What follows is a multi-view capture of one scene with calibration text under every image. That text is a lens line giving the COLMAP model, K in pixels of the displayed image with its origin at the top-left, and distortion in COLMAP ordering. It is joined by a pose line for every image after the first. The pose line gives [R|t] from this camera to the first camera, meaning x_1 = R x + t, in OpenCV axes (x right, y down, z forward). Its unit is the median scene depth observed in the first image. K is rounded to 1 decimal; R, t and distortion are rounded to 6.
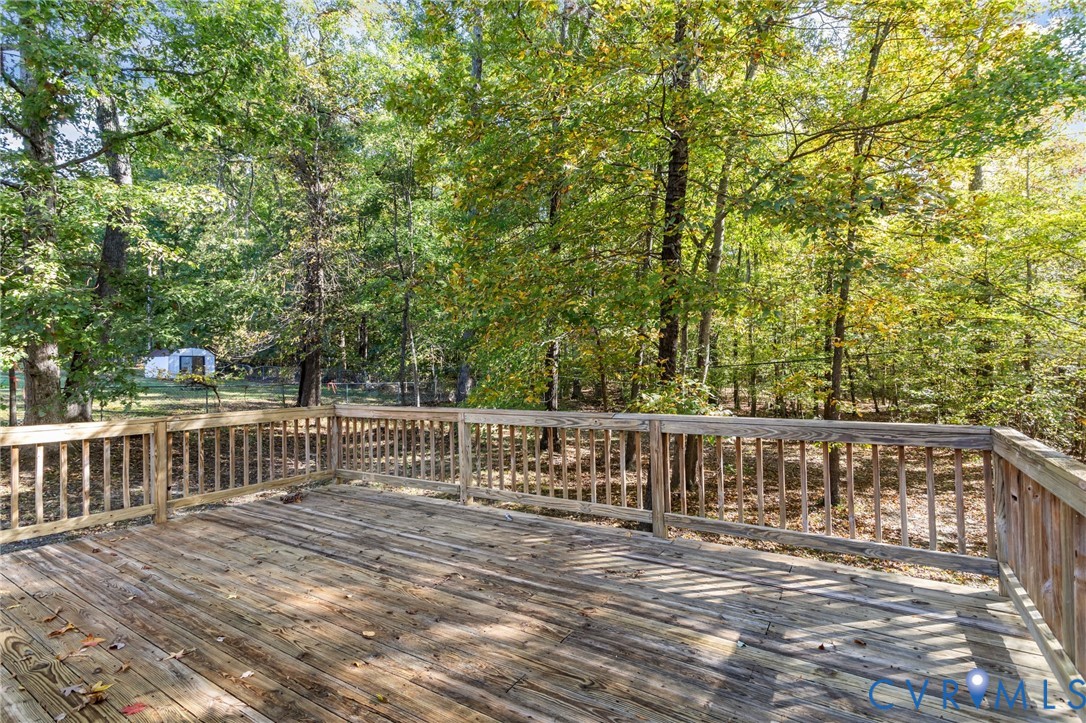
lens RADIAL K [[514.7, 0, 542.5], [0, 514.7, 365.9], [0, 0, 1]] dist [-0.000990, 0.000190]
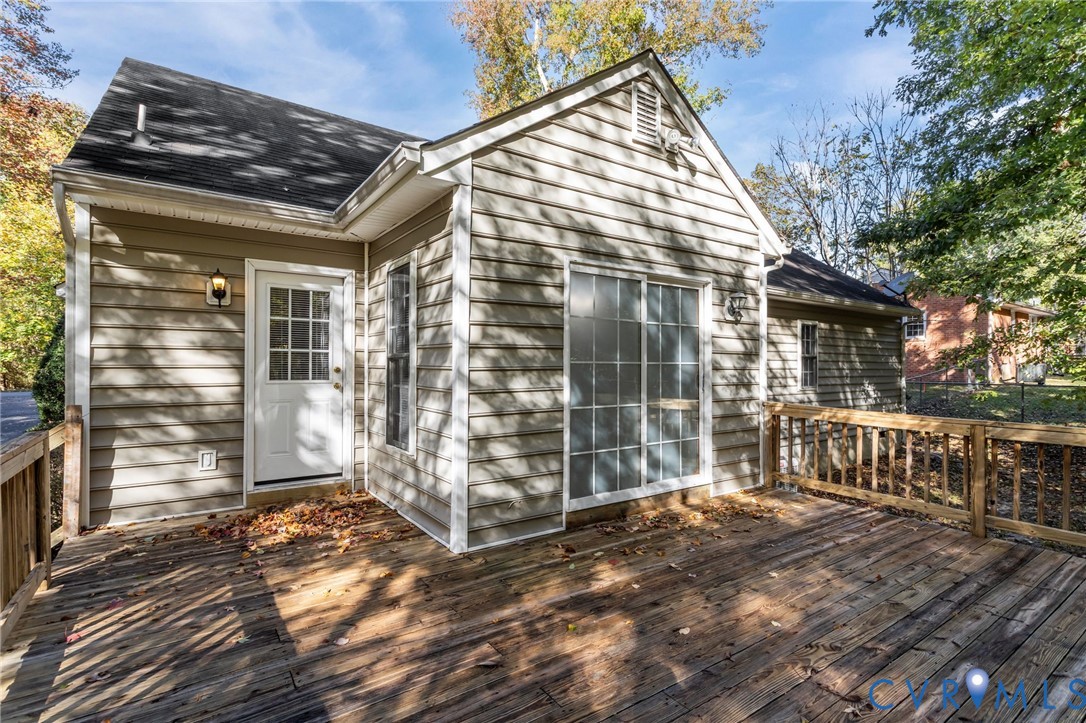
lens RADIAL K [[514.7, 0, 542.5], [0, 514.7, 365.9], [0, 0, 1]] dist [-0.000990, 0.000190]
pose [[-0.391590, 0.005097, -0.920126, 0.495895], [-0.002770, 0.999974, 0.006718, 0.000794], [0.920136, 0.005179, -0.391566, 0.823717]]
